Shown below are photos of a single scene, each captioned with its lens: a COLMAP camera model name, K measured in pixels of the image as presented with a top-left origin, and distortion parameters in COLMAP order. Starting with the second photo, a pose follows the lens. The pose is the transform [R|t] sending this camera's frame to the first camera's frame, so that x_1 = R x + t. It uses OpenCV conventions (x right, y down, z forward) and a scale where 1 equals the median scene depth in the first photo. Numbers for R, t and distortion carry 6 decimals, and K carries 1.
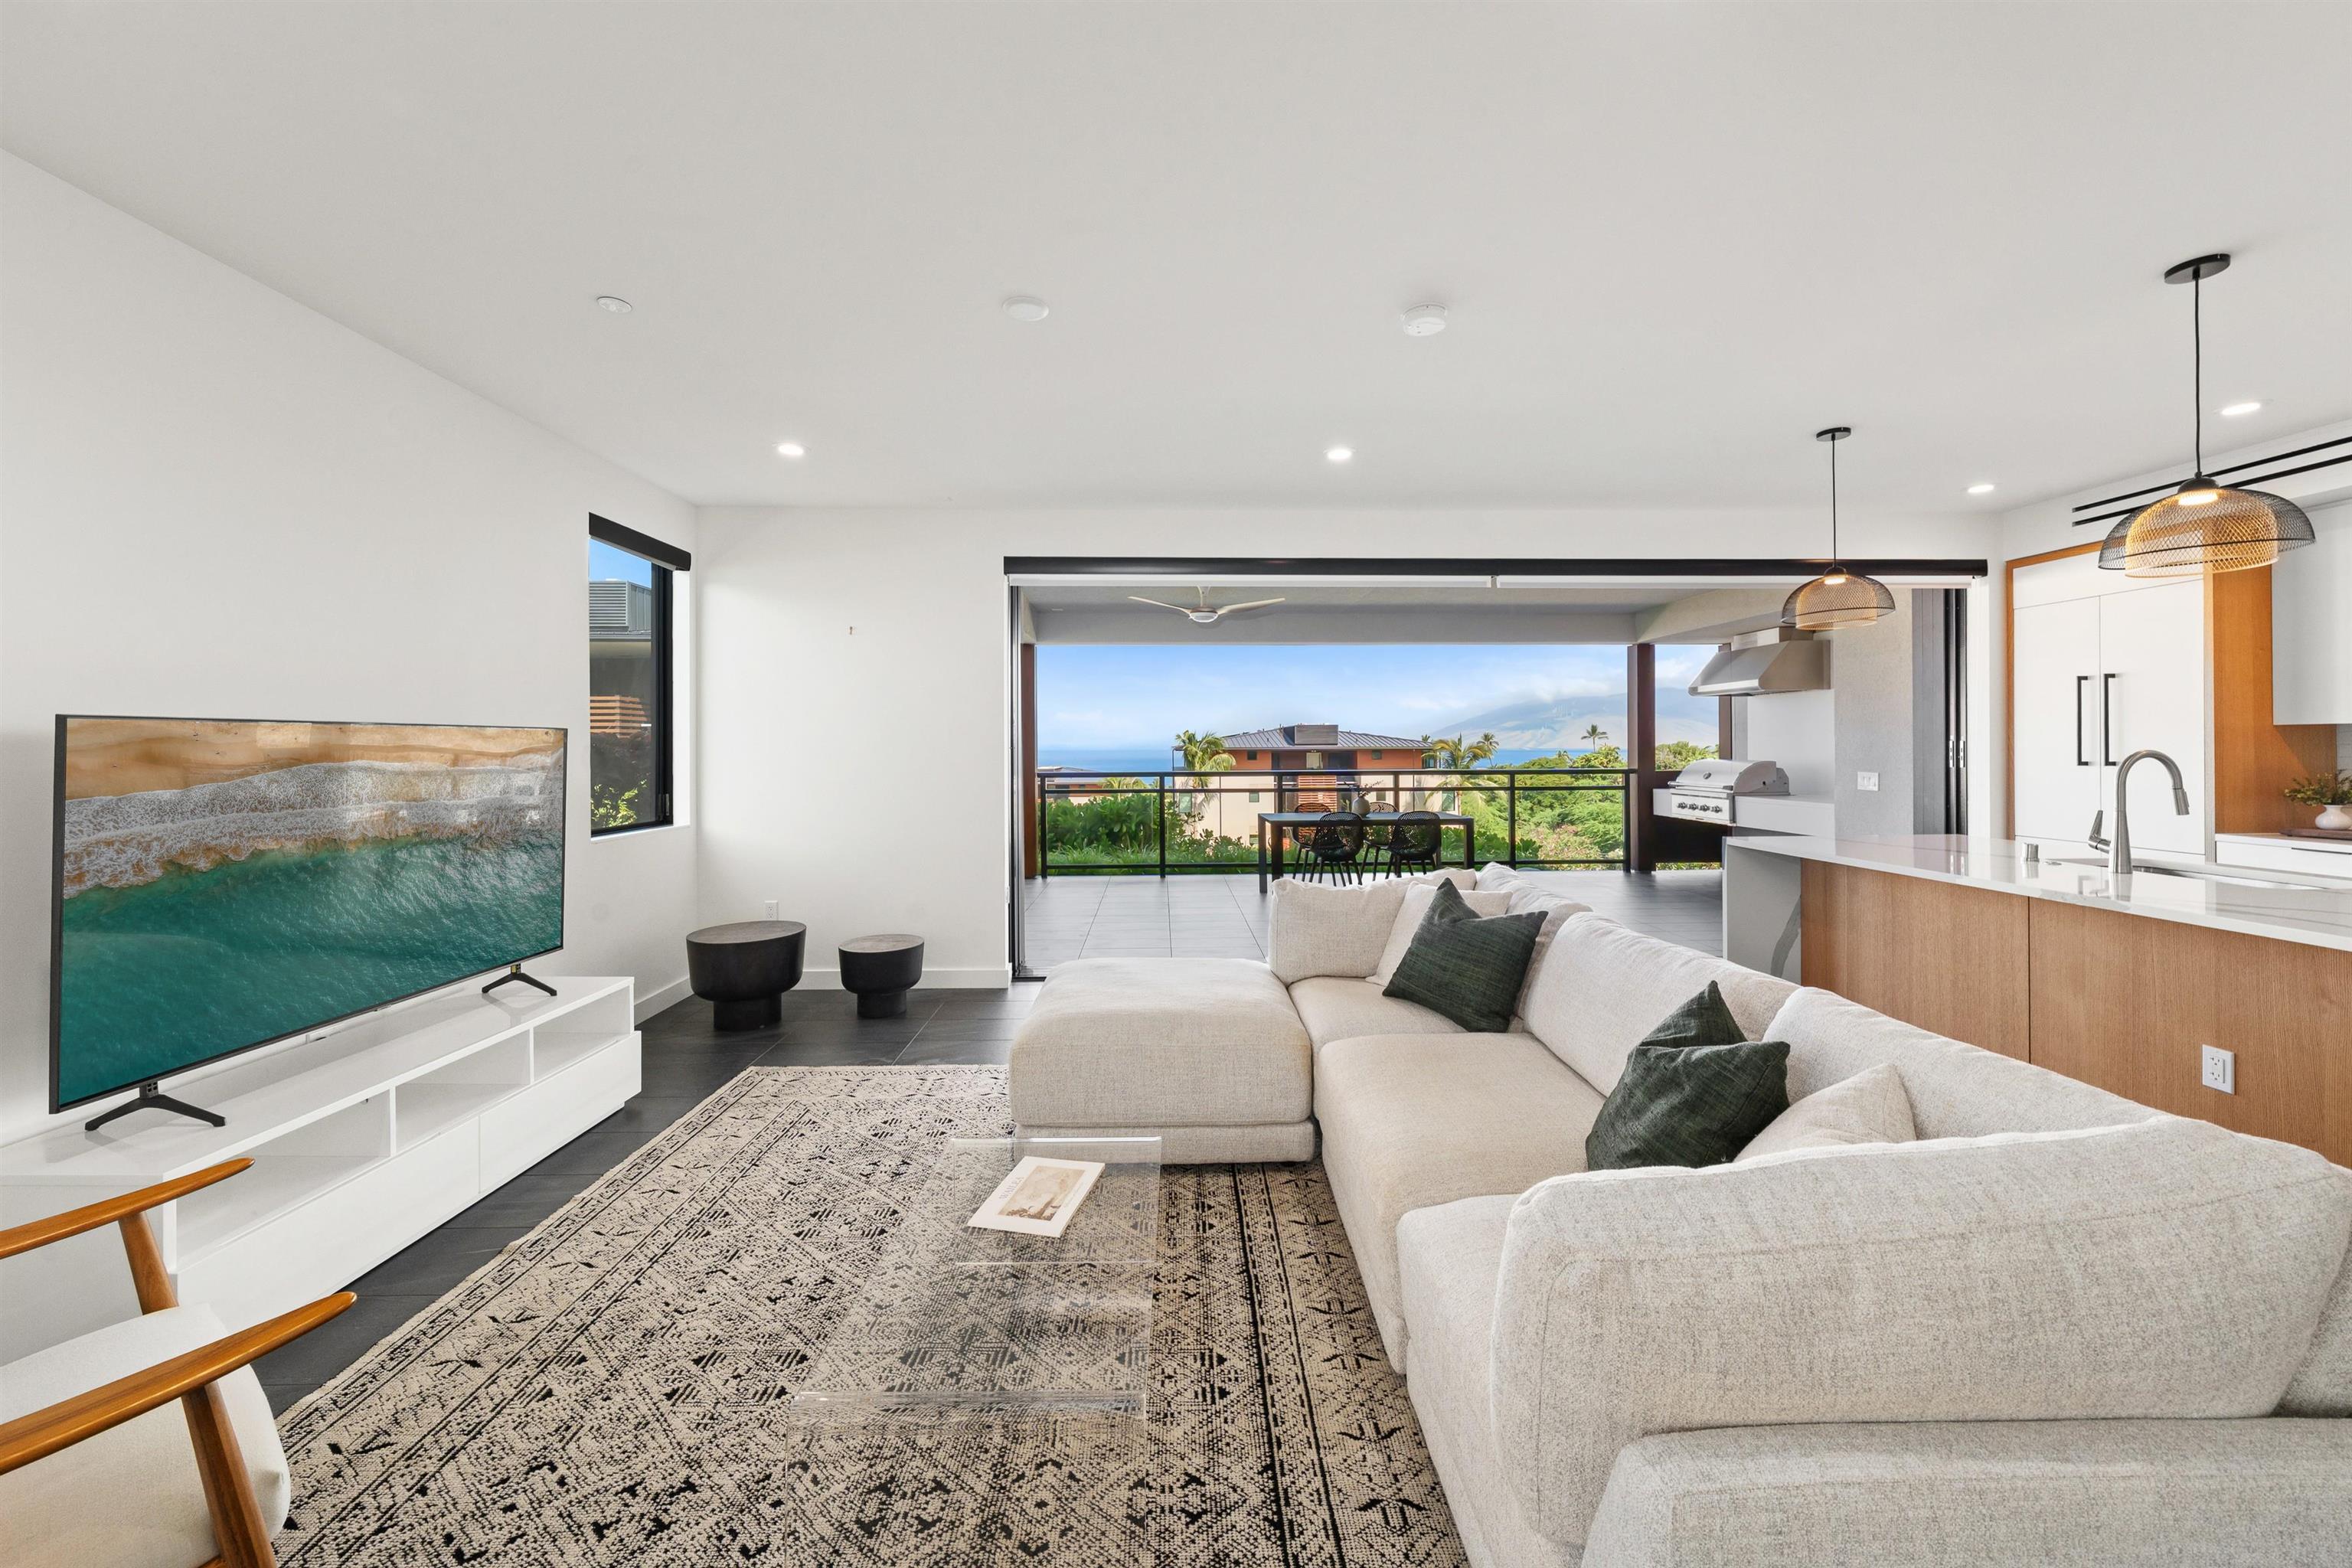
lens RADIAL K [[868.9, 0, 1186.4], [0, 868.9, 745.5], [0, 0, 1]] dist [-0.006489, 0.001592]
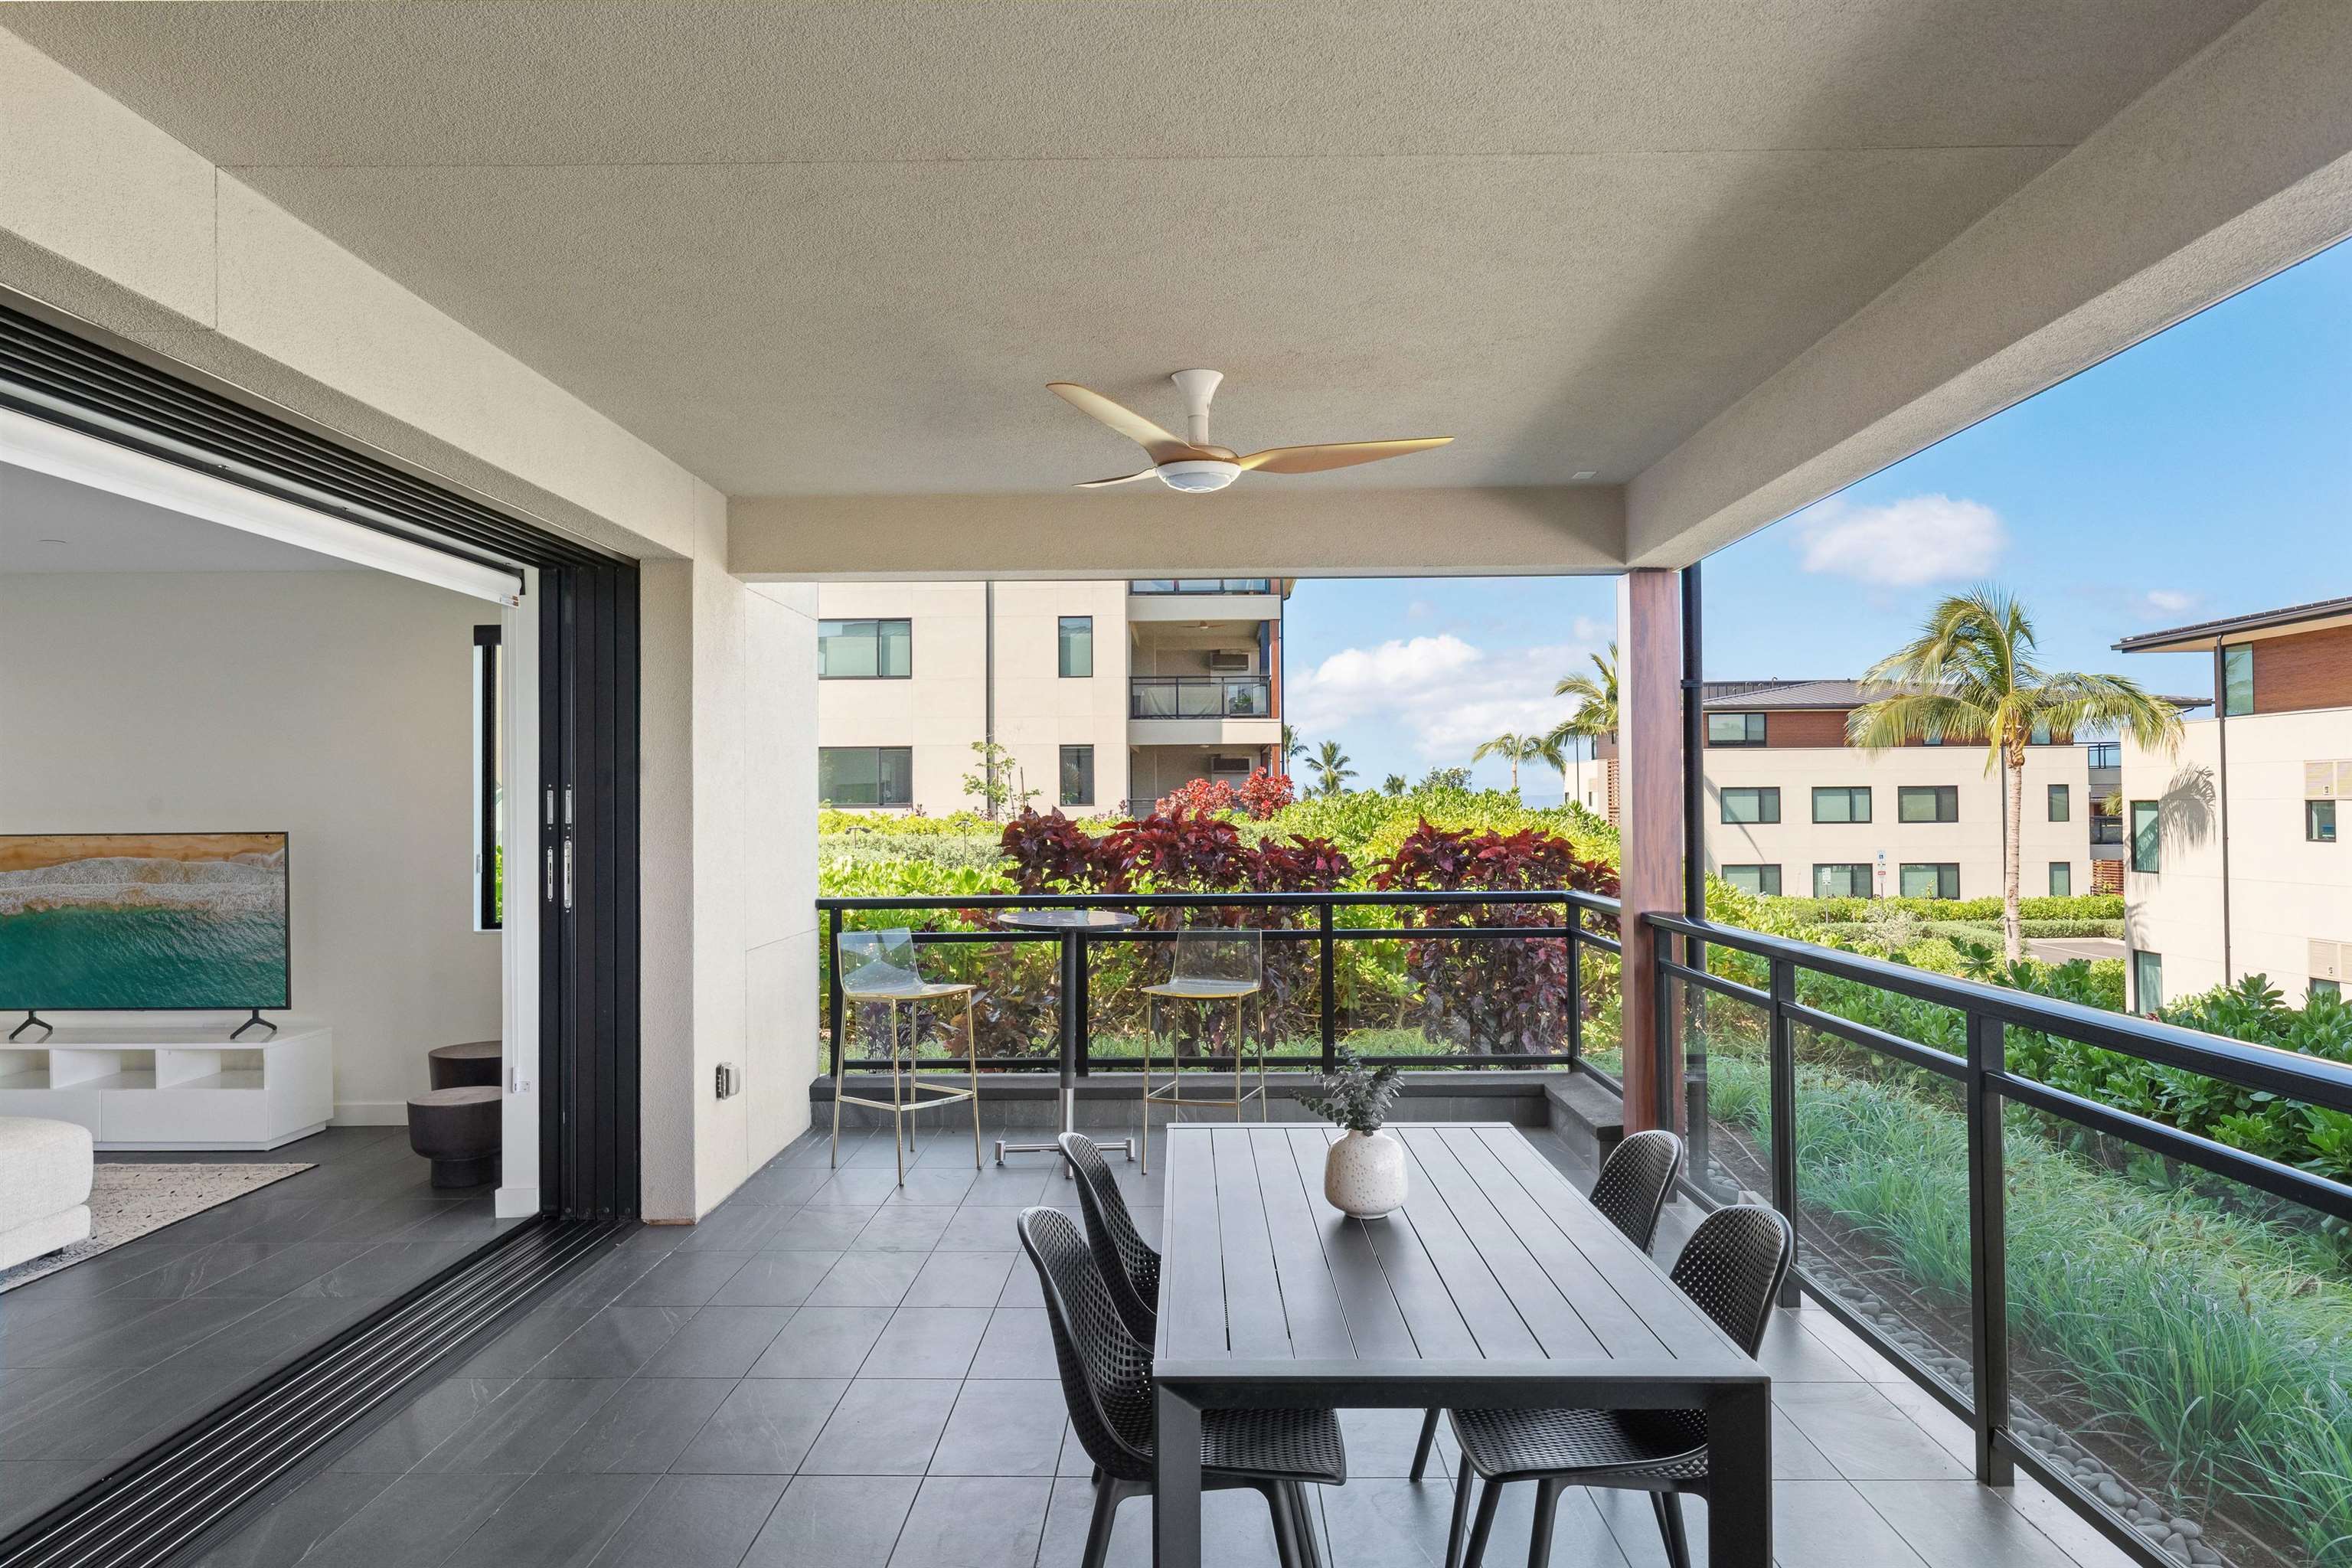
lens RADIAL K [[1560.1, 0, 1177.1], [0, 1560.1, 773.6], [0, 0, 1]] dist [0.001335, 0.002165]
pose [[-0.047837, -0.016294, -0.998722, 0.944364], [0.009938, 0.999810, -0.016787, -0.034750], [0.998806, -0.010728, -0.047666, 1.544215]]
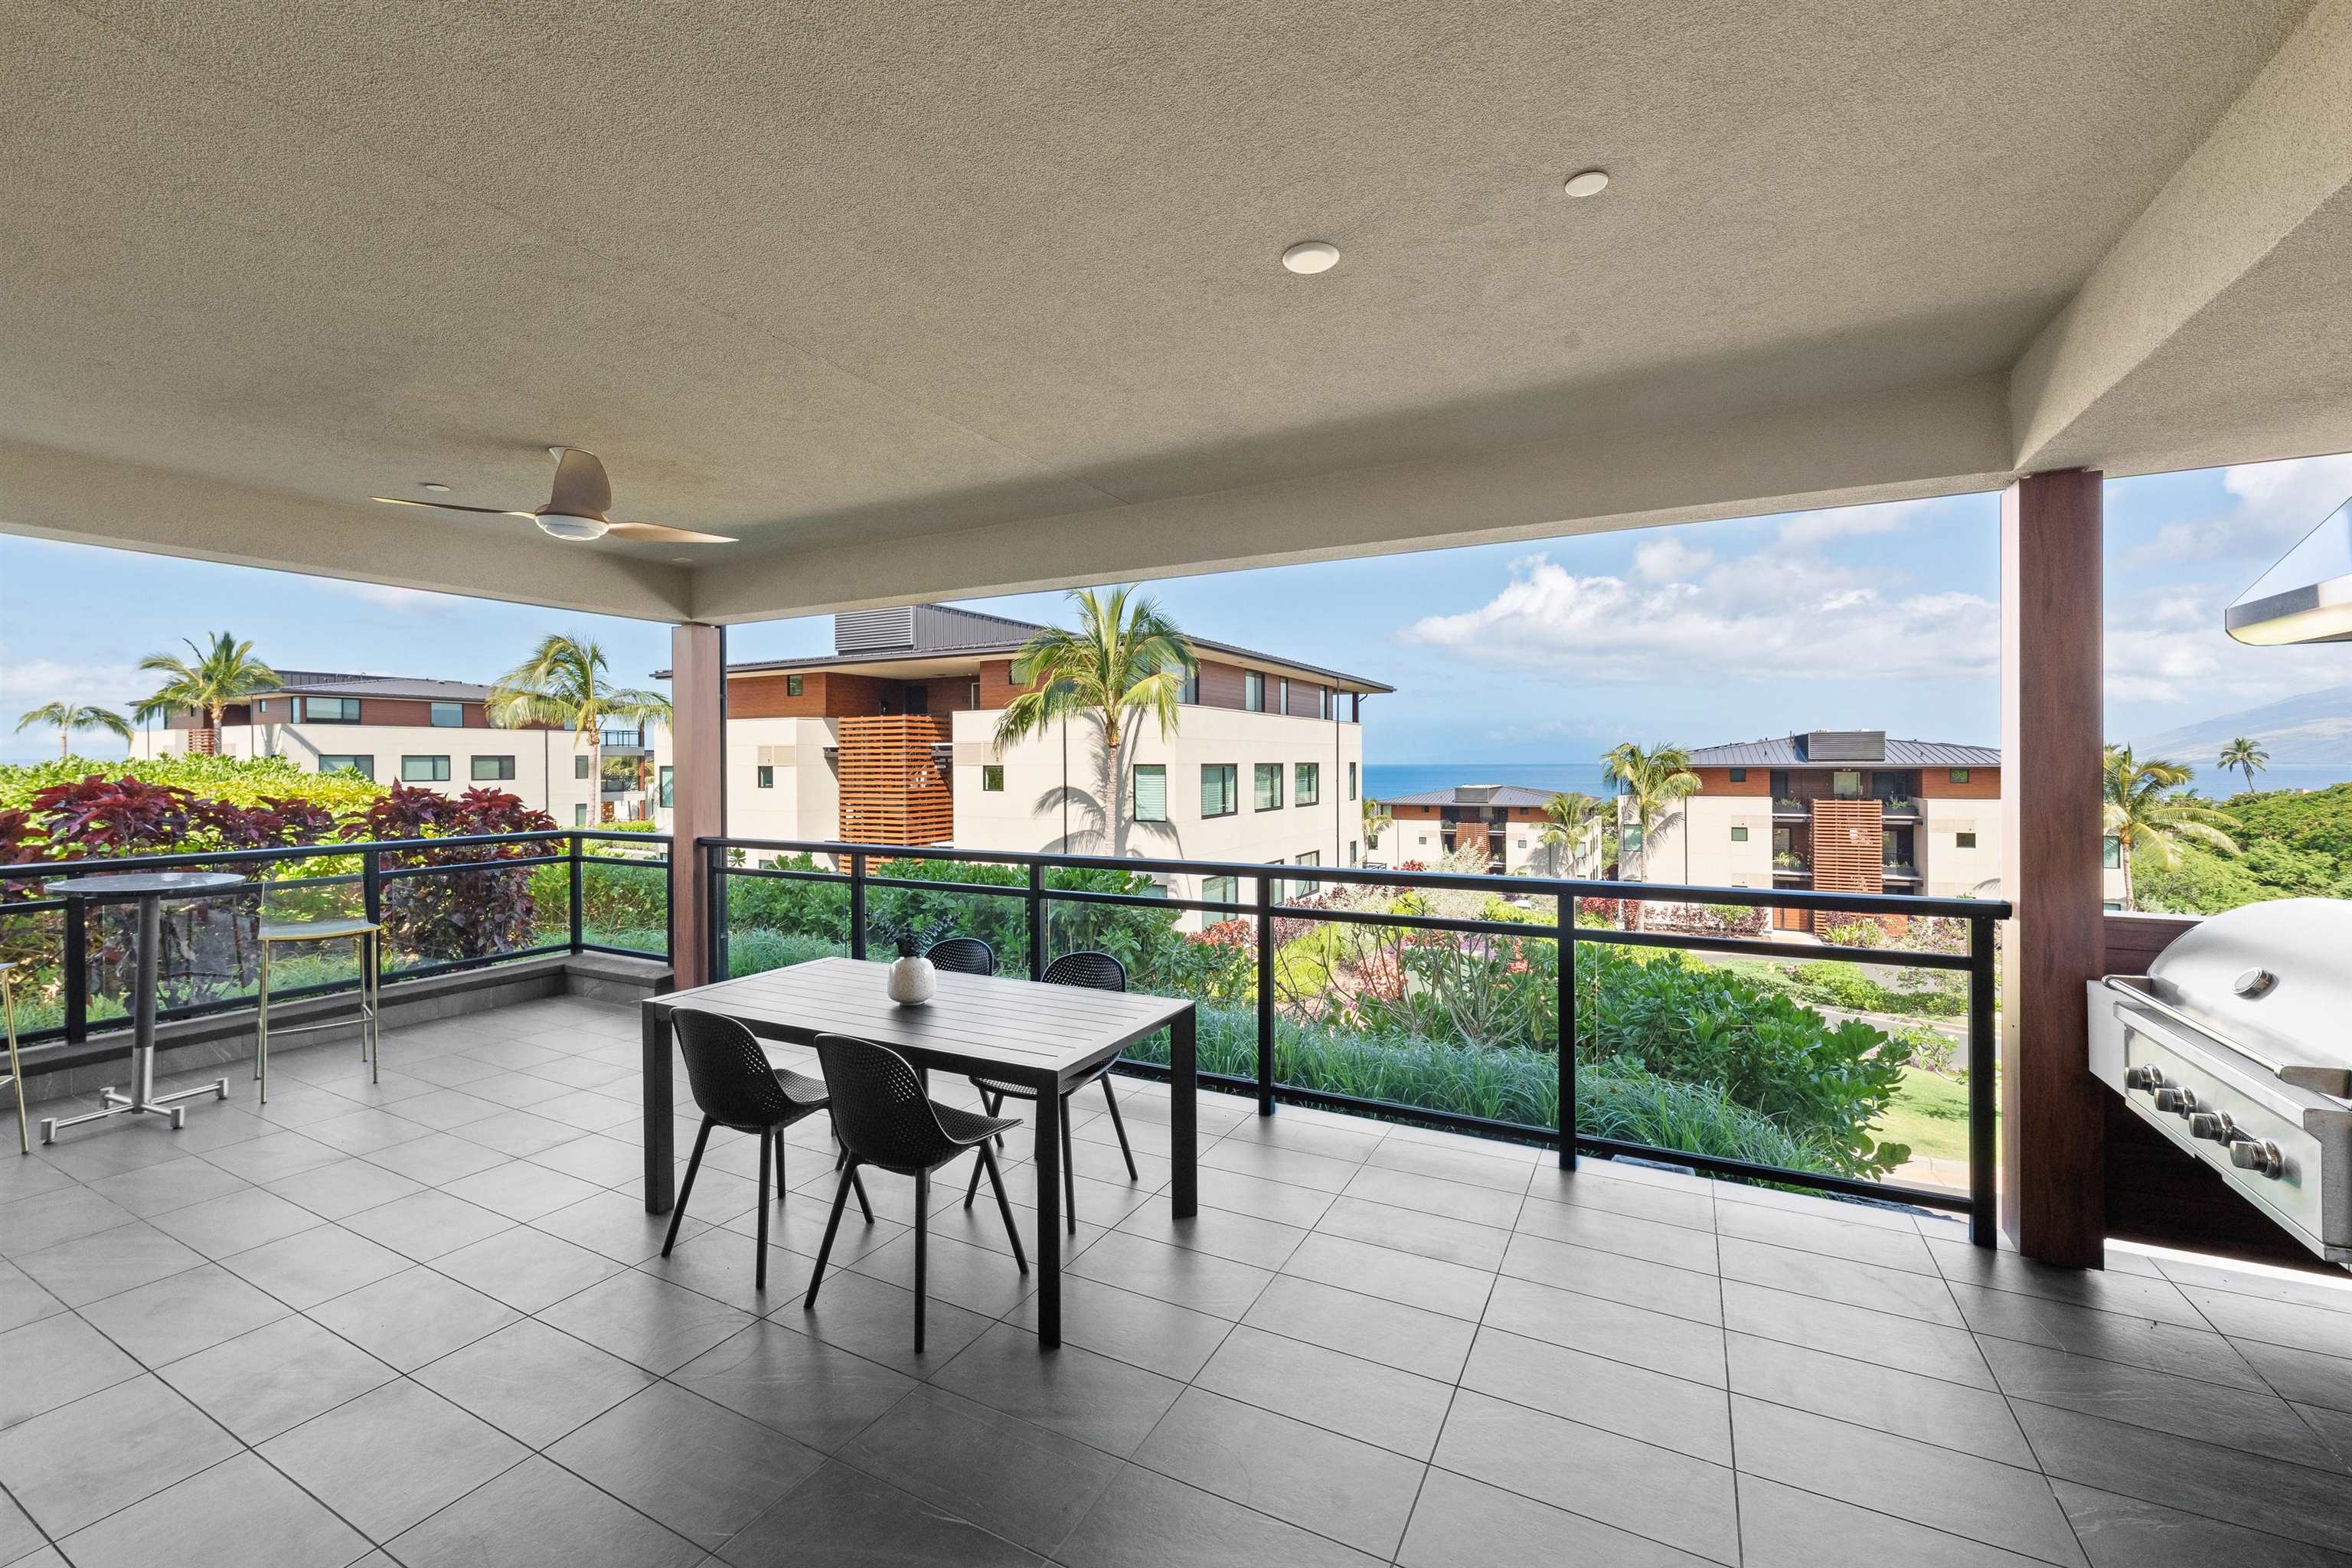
lens RADIAL K [[954.0, 0, 1174.0], [0, 954.0, 761.9], [0, 0, 1]] dist [0.000227, 0.000182]
pose [[0.868915, 0.000886, -0.494960, 0.813262], [0.001182, 0.999992, 0.003864, -0.042797], [0.494959, -0.003942, 0.868907, 1.092069]]
